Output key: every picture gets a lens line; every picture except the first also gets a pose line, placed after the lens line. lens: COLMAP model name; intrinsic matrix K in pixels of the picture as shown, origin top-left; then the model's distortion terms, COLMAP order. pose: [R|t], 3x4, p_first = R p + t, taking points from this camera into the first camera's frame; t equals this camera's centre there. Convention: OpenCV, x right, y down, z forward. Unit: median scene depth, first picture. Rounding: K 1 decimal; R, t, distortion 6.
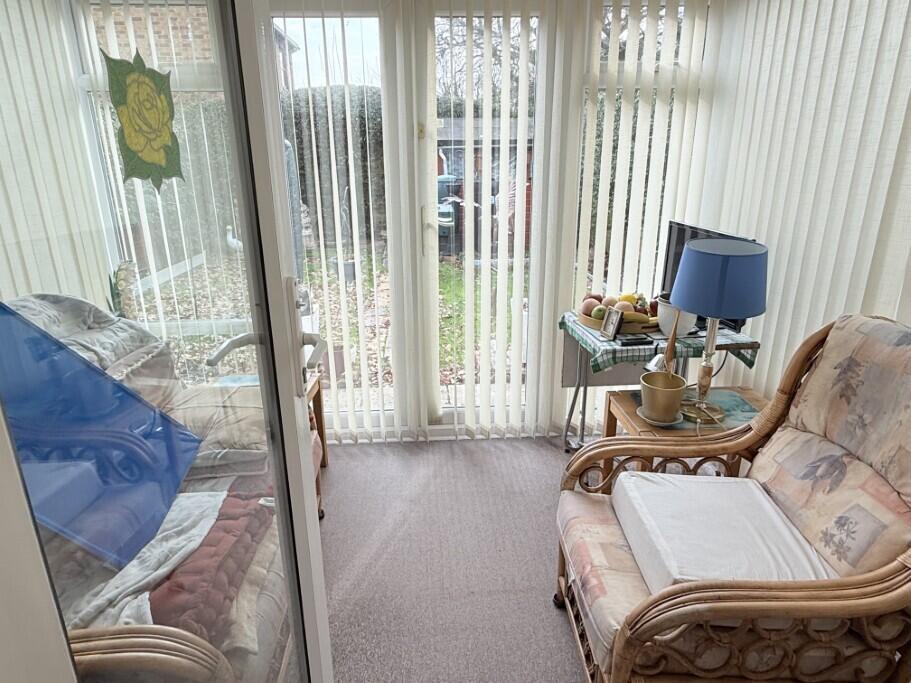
lens RADIAL K [[580.0, 0, 456.6], [0, 580.0, 339.2], [0, 0, 1]] dist [0.006302, 0.001421]
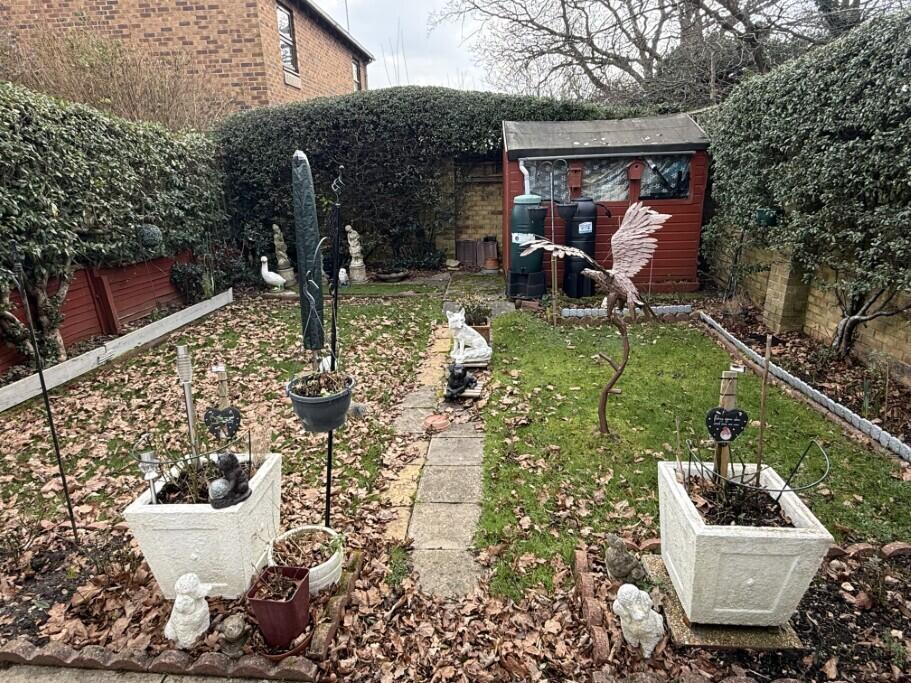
lens RADIAL K [[573.1, 0, 454.5], [0, 573.1, 340.4], [0, 0, 1]] dist [-0.004512, -0.000648]
pose [[0.990076, 0.025918, -0.138124, -0.003756], [-0.028482, 0.999456, -0.016619, -0.061163], [0.137618, 0.020388, 0.990276, 0.199260]]
